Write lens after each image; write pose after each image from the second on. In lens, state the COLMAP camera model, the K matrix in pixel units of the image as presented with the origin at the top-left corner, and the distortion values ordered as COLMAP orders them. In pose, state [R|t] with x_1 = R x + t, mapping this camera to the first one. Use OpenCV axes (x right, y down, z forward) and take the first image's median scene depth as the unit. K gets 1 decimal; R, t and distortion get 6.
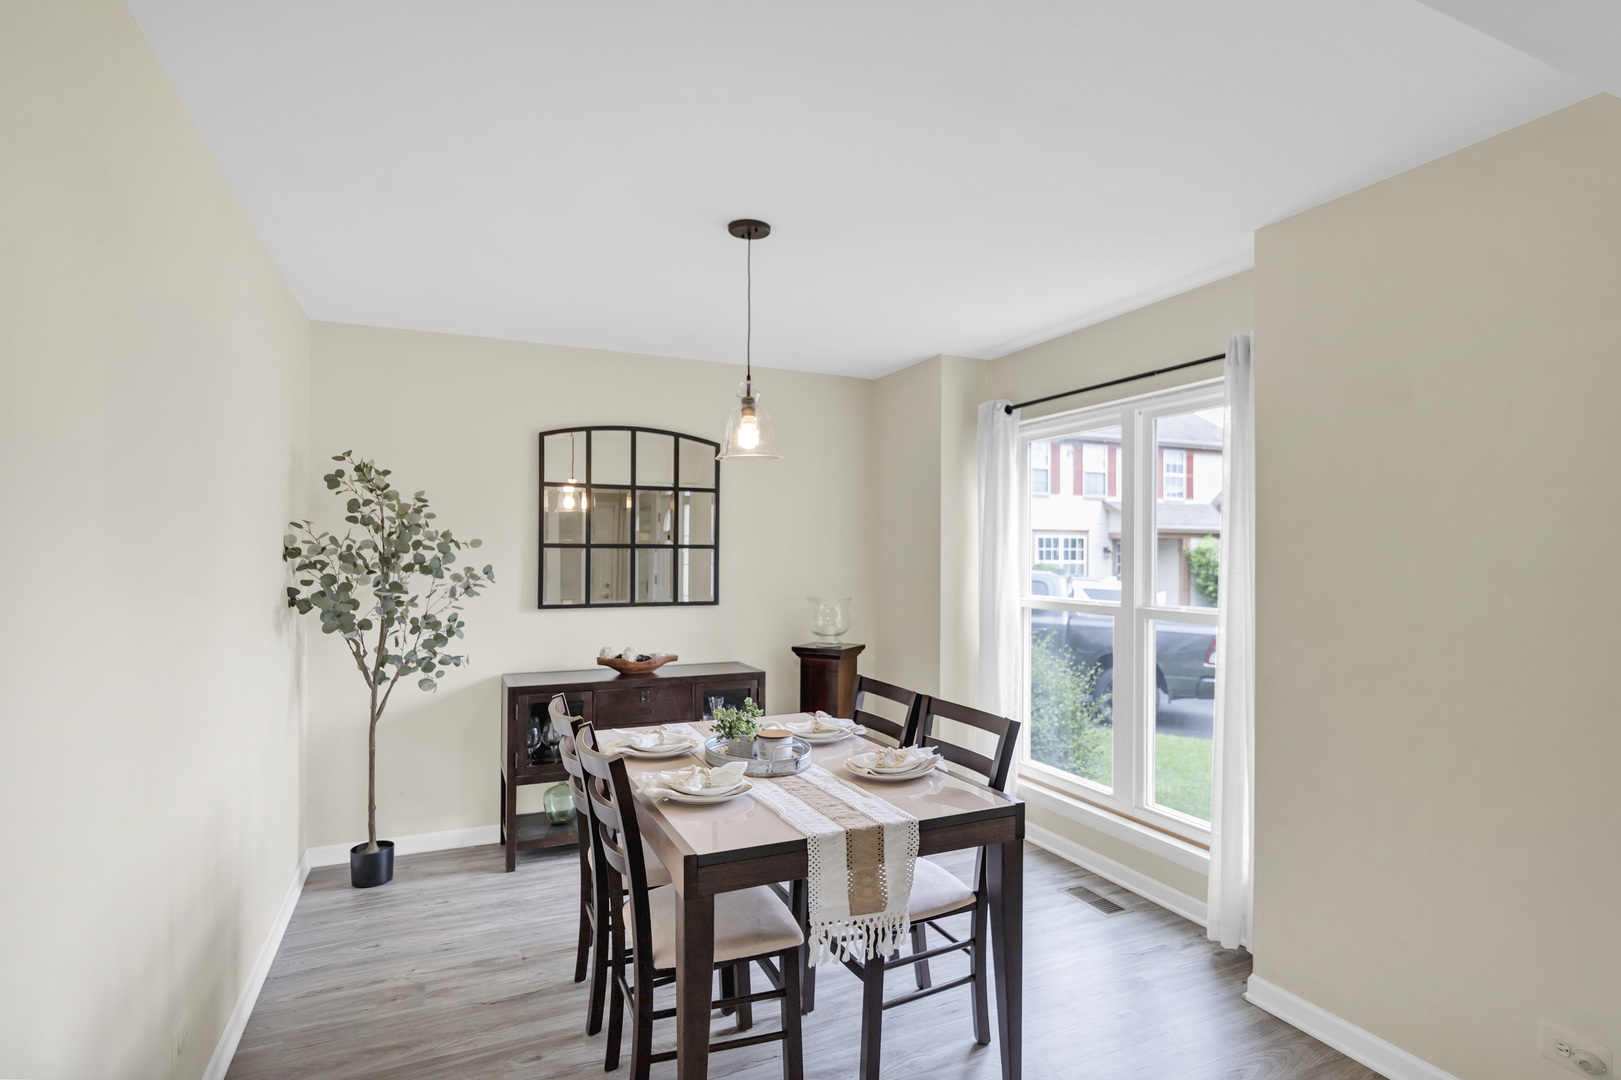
lens RADIAL K [[807.6, 0, 810.5], [0, 807.6, 540.0], [0, 0, 1]] dist [0.001302, 0.000277]
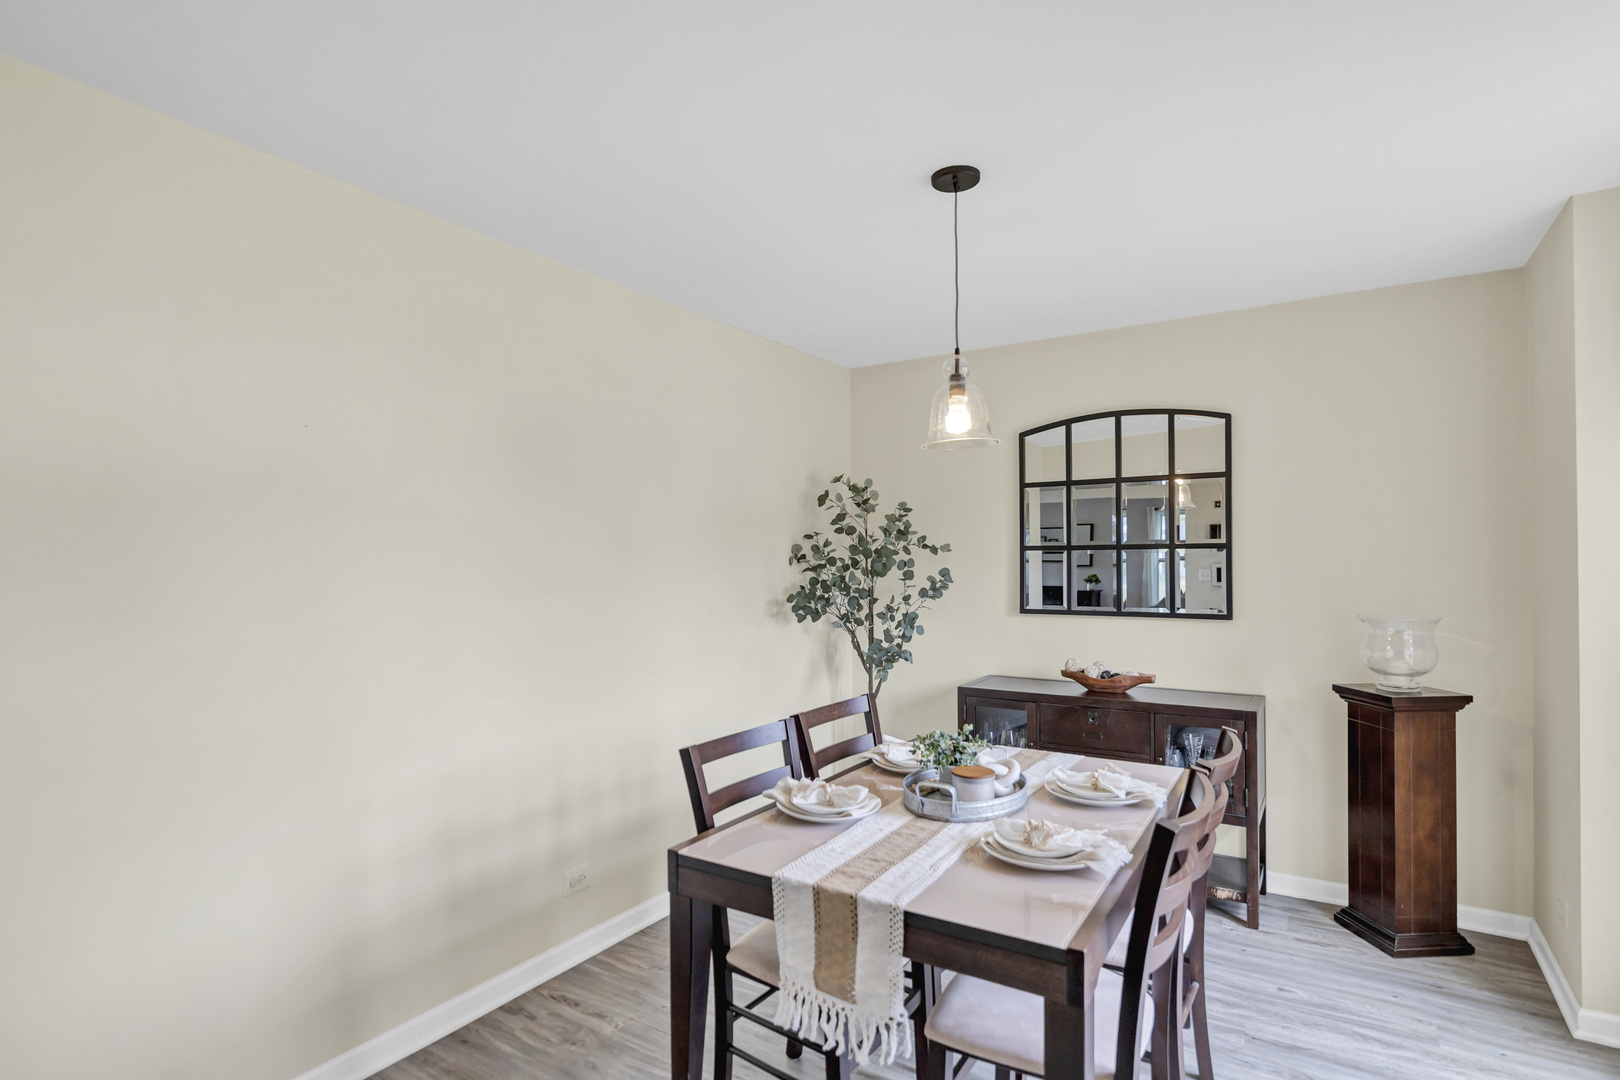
lens RADIAL K [[807.1, 0, 810.0], [0, 807.1, 540.0], [0, 0, 1]] dist [0.001302, 0.000277]
pose [[0.540865, -0.027682, -0.840654, 0.374676], [0.025005, 0.999546, -0.016826, 0.007209], [0.840738, -0.011920, 0.541312, 0.269985]]
